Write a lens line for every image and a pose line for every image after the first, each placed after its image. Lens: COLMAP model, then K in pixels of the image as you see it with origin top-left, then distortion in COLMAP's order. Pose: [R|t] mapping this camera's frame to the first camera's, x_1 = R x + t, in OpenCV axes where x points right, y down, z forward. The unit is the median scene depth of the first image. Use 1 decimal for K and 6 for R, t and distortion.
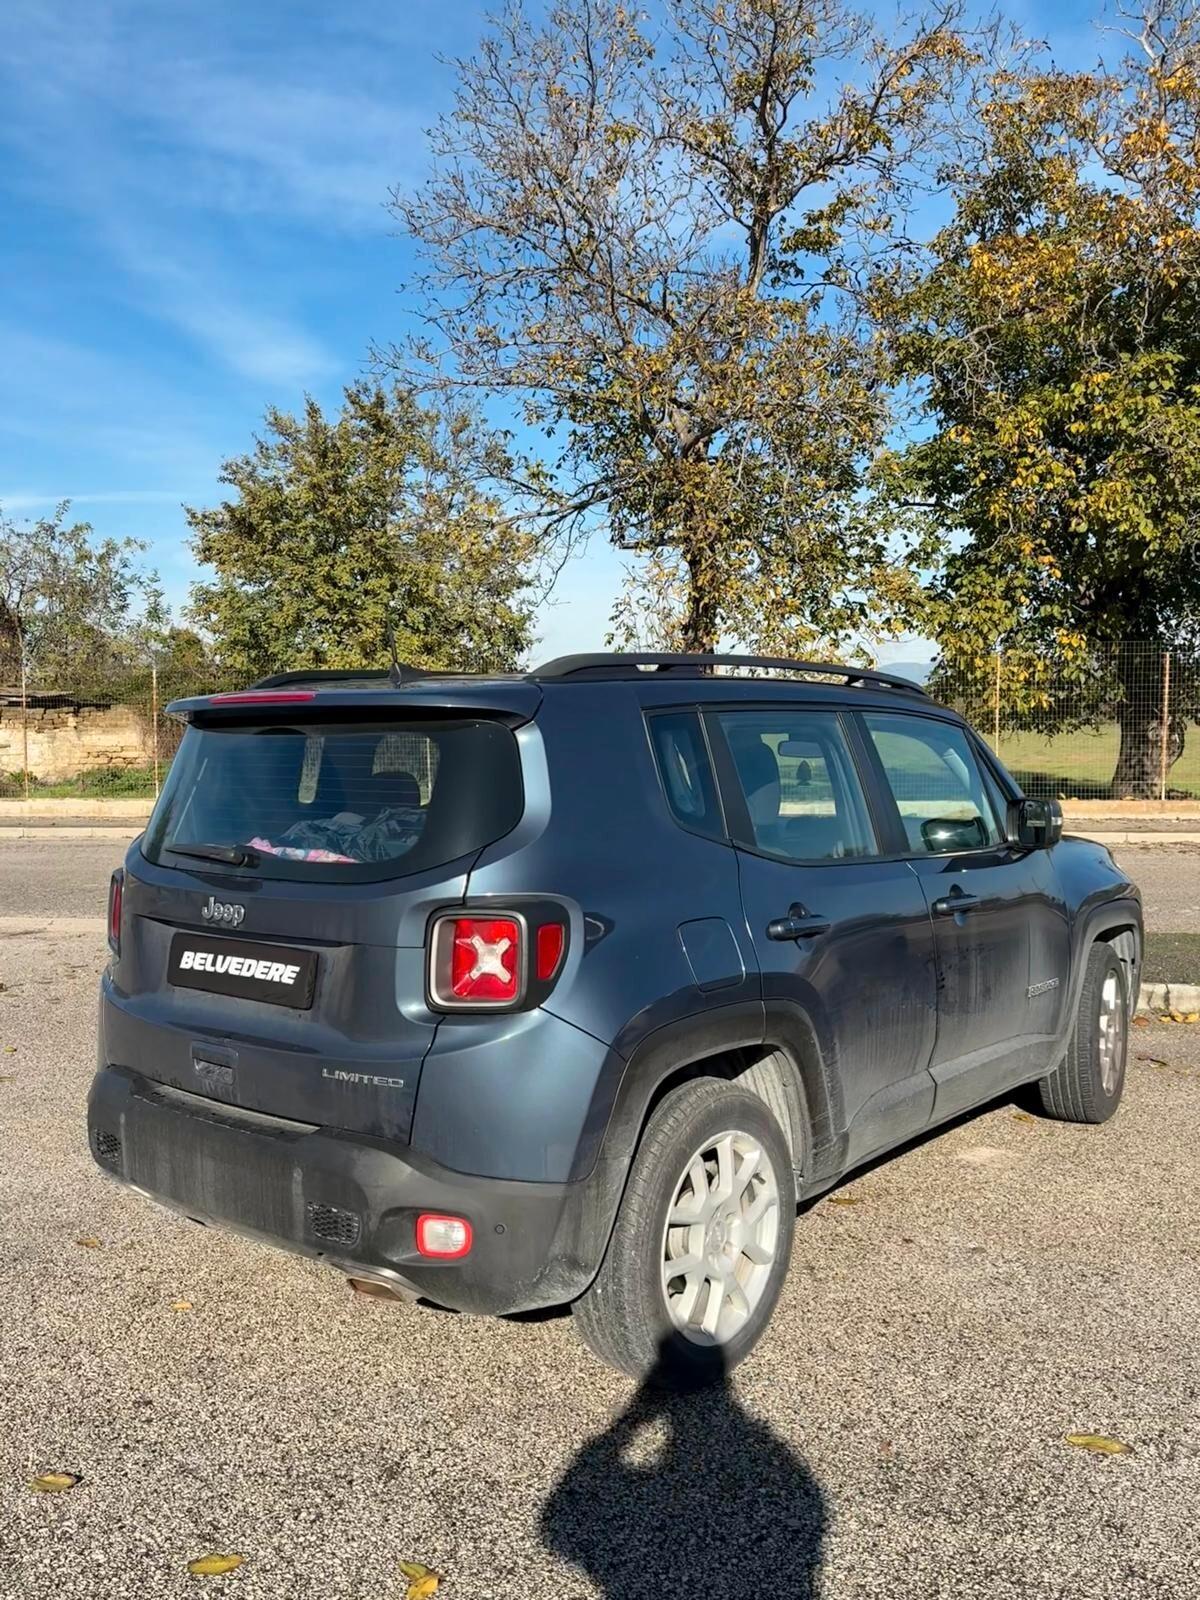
lens RADIAL K [[1260.6, 0, 473.8], [0, 1260.6, 792.1], [0, 0, 1]] dist [0.001650, -0.001628]
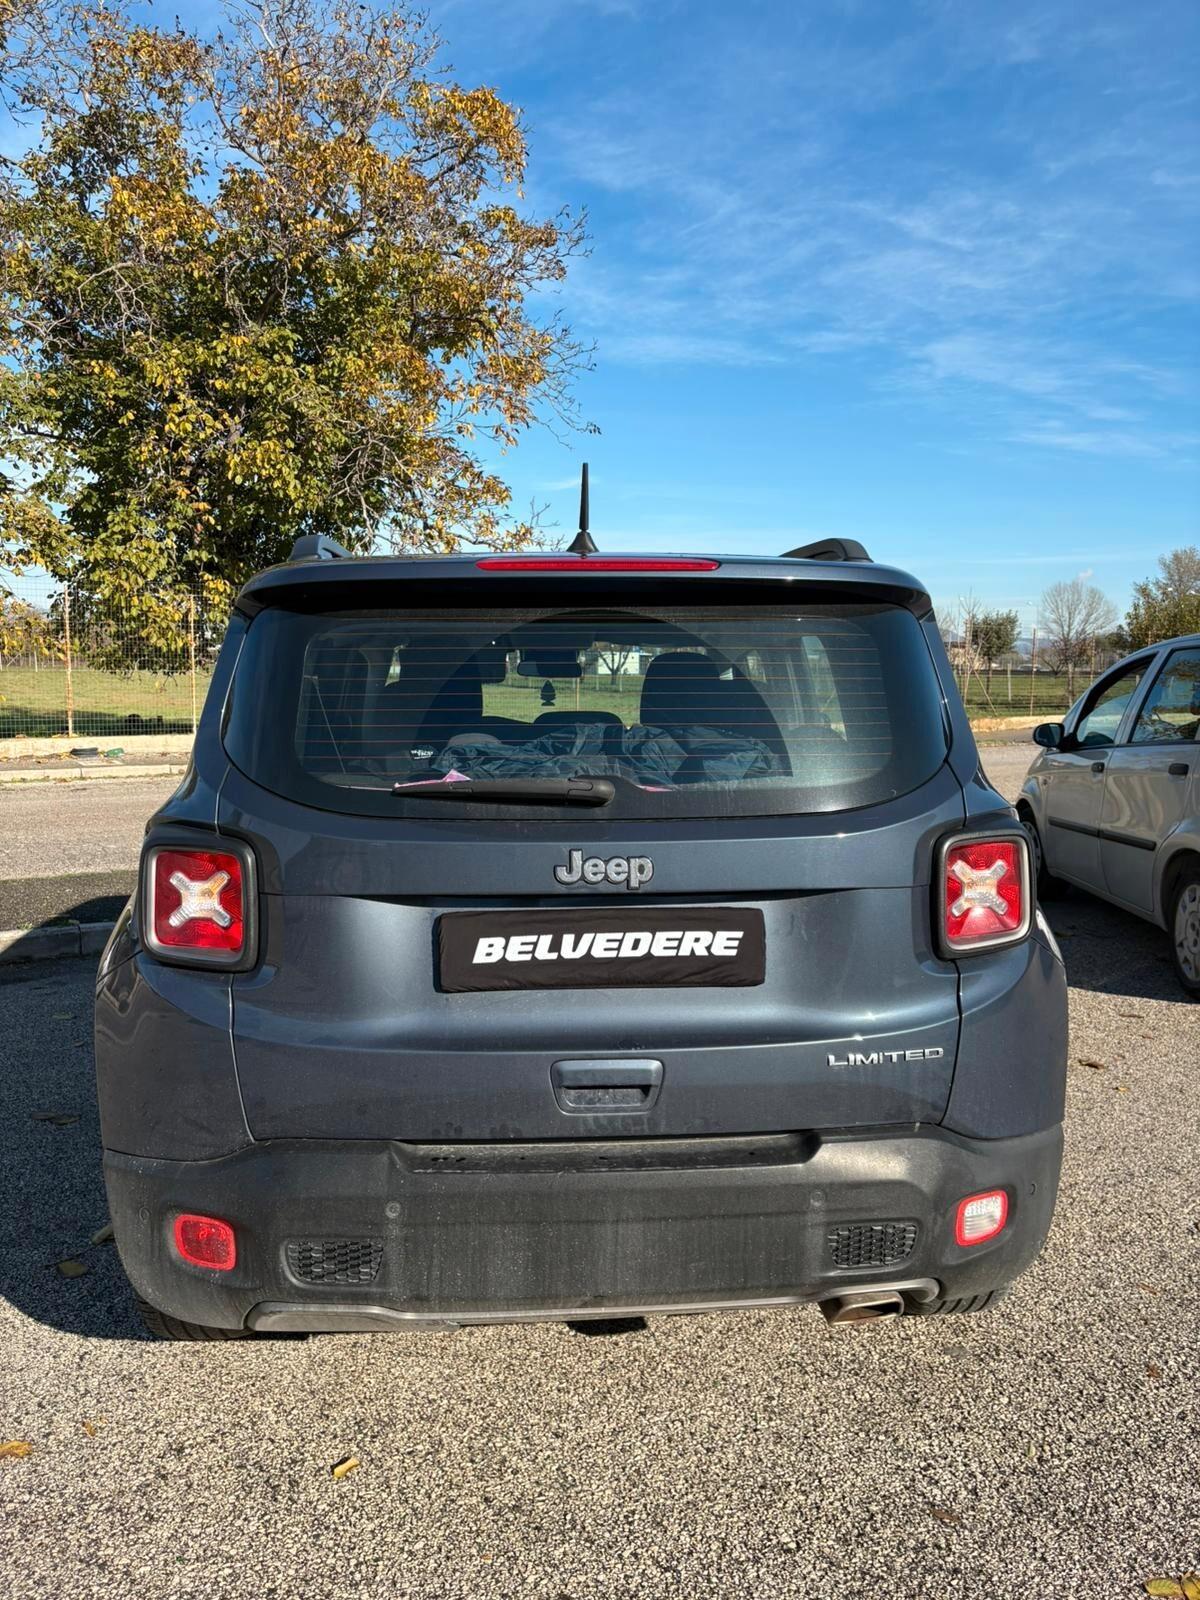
lens RADIAL K [[1214.4, 0, 596.6], [0, 1214.4, 807.0], [0, 0, 1]] dist [0.009276, 0.003394]
pose [[0.716964, -0.058902, 0.694617, -0.689528], [0.013962, 0.997437, 0.070169, 0.014533], [-0.696970, -0.040611, 0.715949, 0.549936]]
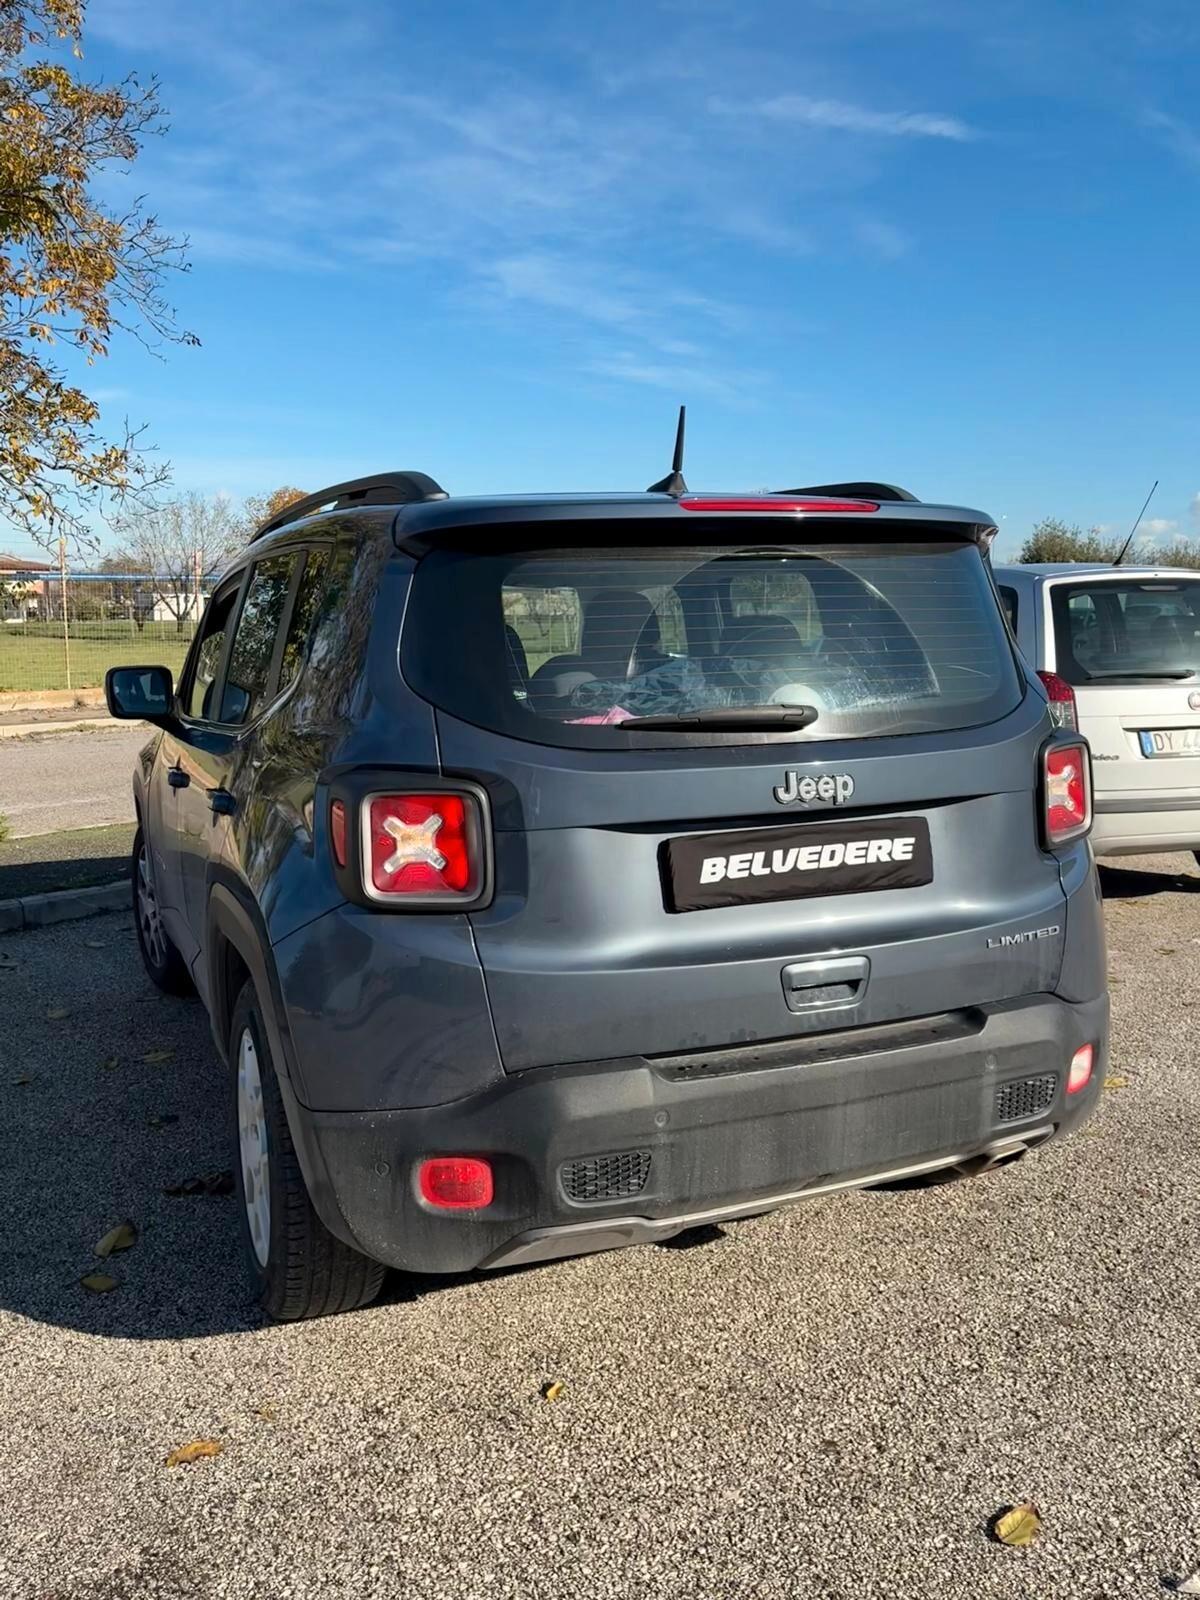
lens RADIAL K [[1342.4, 0, 600.0], [0, 1342.4, 800.0], [0, 0, 1]] dist [0.008703, 0.004437]
pose [[0.448714, -0.110591, 0.886806, -1.012510], [0.040852, 0.993815, 0.103265, 0.014239], [-0.892741, -0.010108, 0.450456, 0.783671]]
